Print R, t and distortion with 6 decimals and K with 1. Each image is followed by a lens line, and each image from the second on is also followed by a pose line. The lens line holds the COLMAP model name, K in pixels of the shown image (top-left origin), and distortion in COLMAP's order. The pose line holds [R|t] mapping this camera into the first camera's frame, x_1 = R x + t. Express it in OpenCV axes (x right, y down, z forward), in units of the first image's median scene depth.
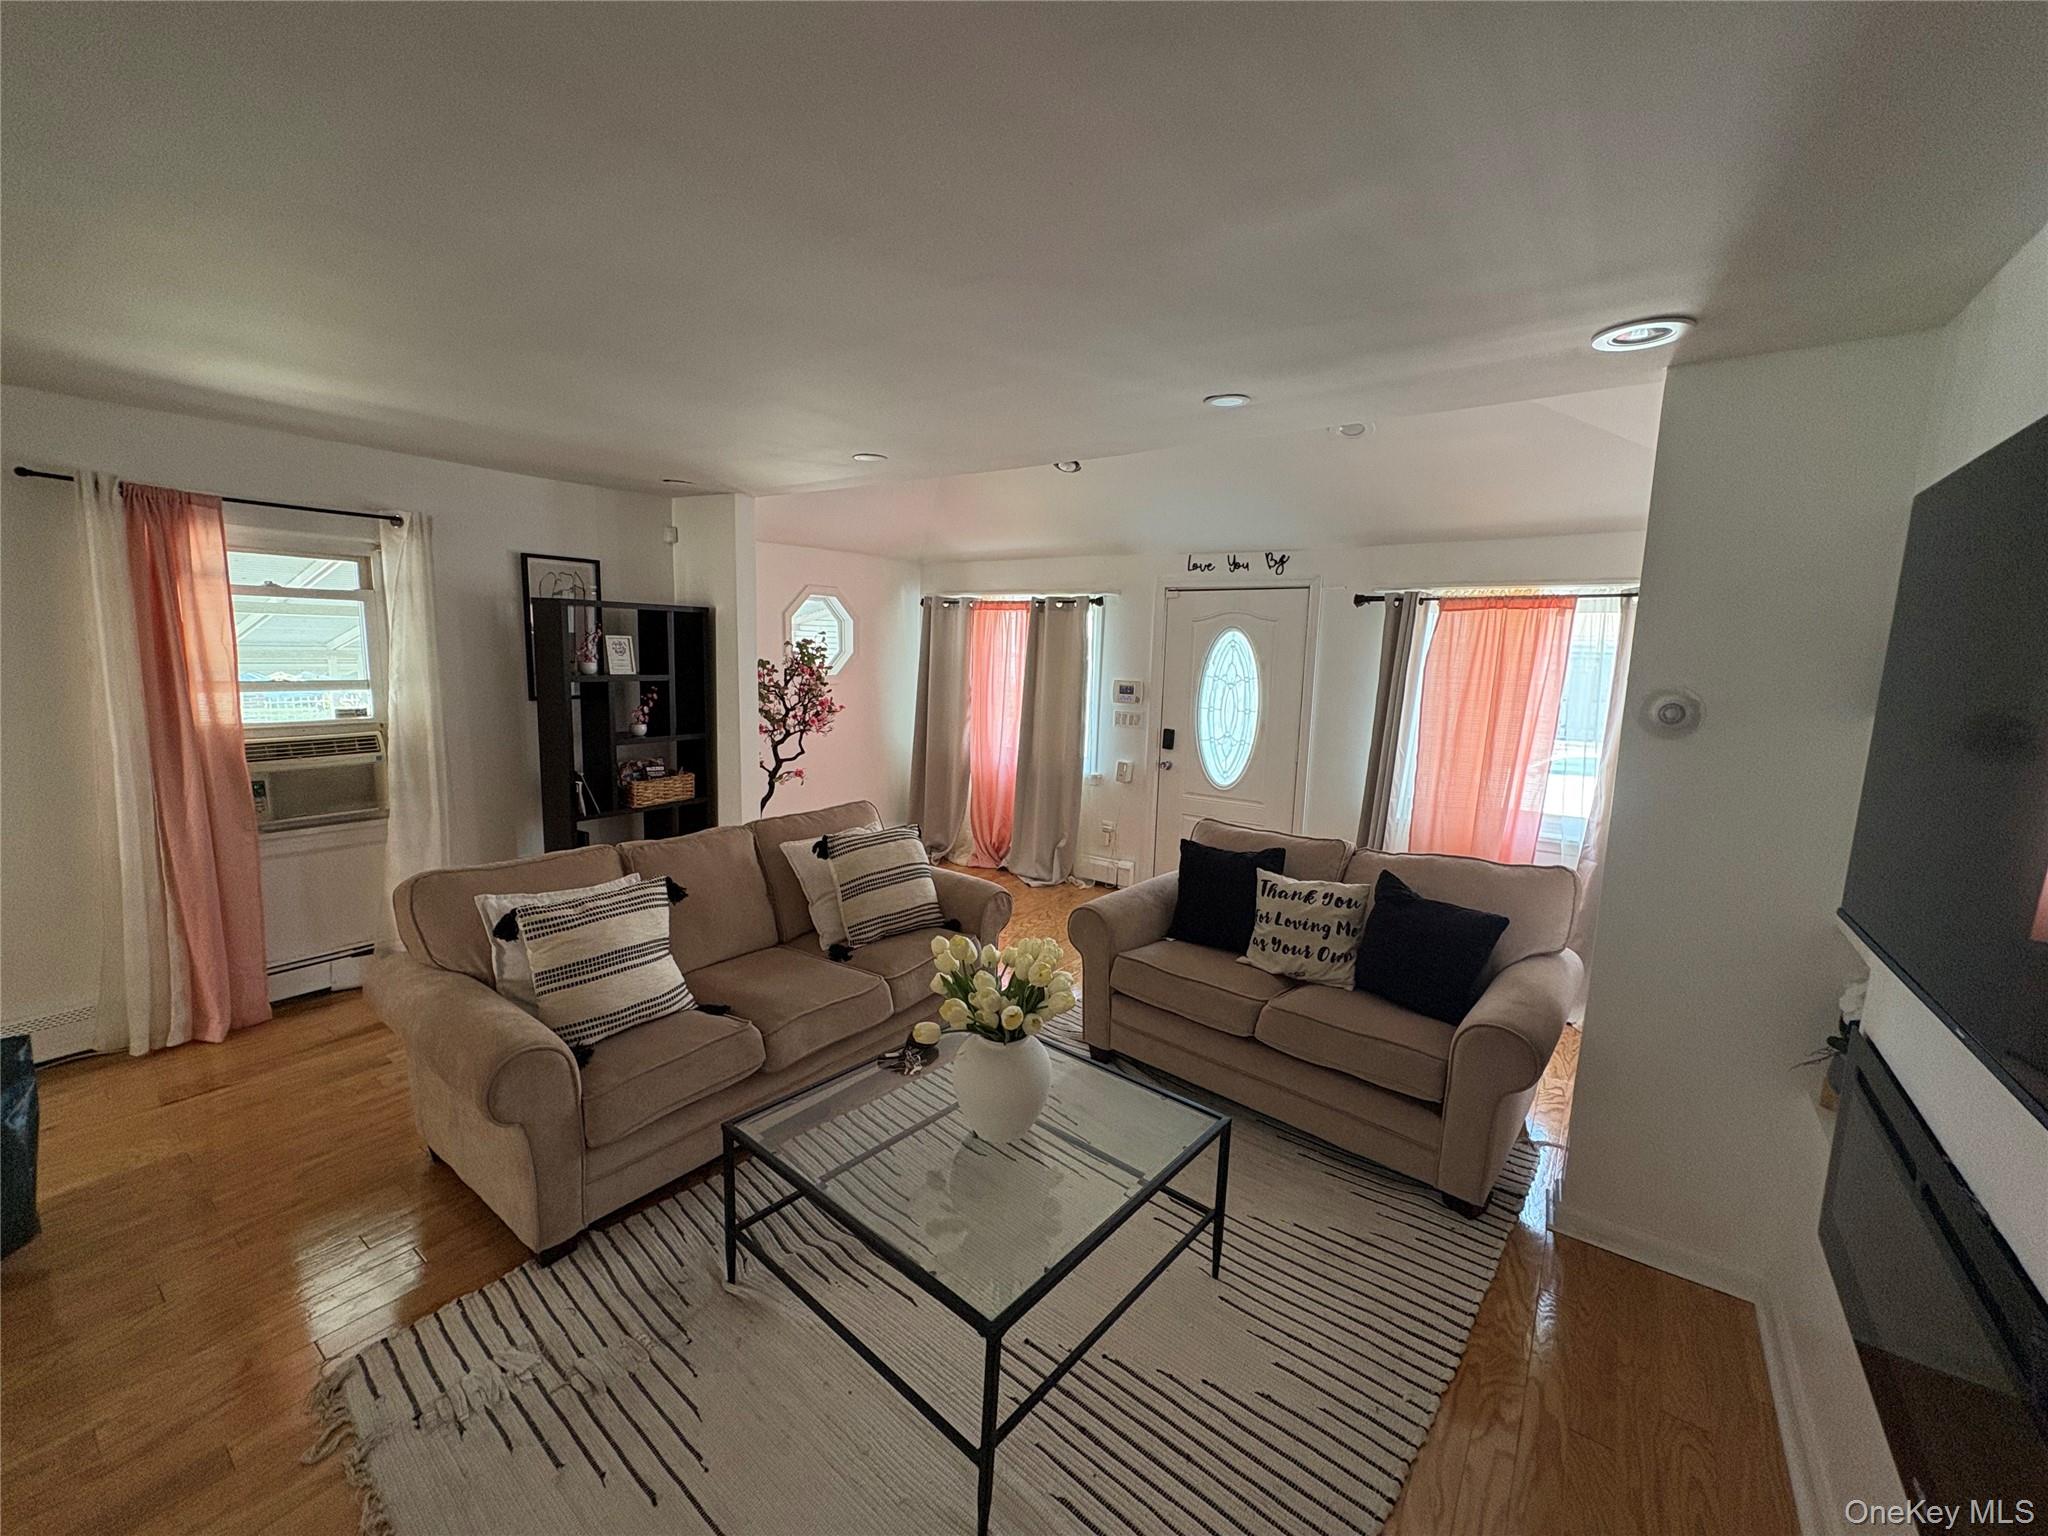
lens RADIAL K [[814.5, 0, 1022.3], [0, 814.5, 768.2], [0, 0, 1]] dist [0.001870, 0.000065]
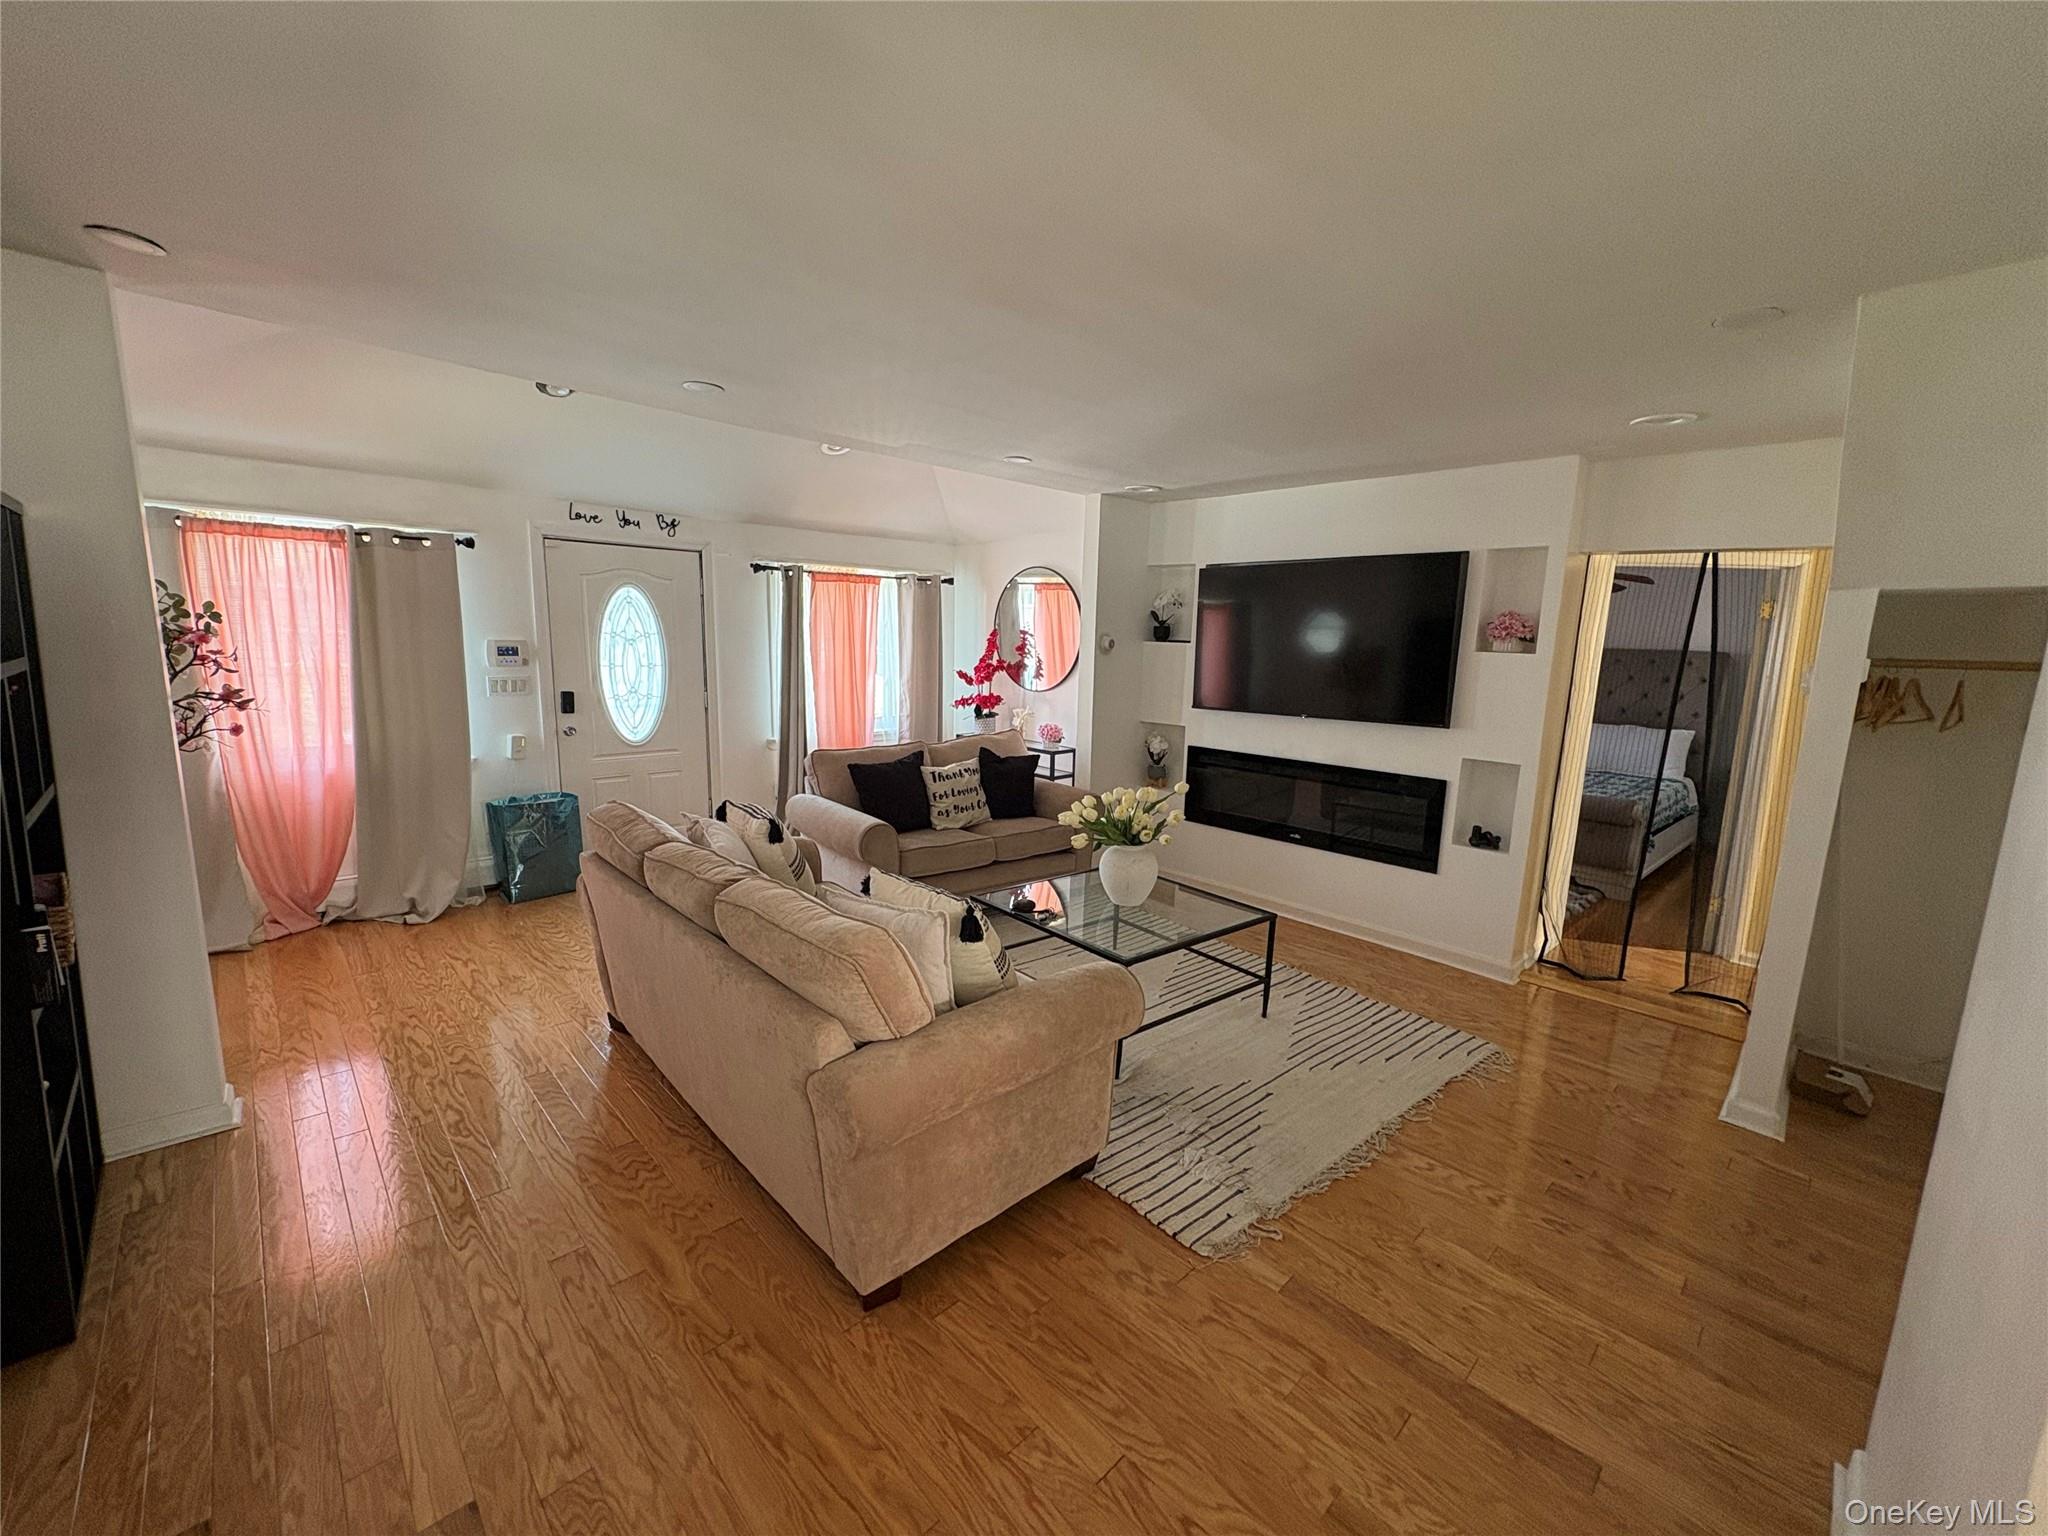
lens RADIAL K [[814.5, 0, 1022.7], [0, 814.5, 759.7], [0, 0, 1]] dist [0.001870, 0.000065]
pose [[0.168277, -0.178423, 0.969458, -0.696513], [0.117510, 0.980100, 0.159984, -0.064342], [-0.978710, 0.086999, 0.185895, 0.360863]]
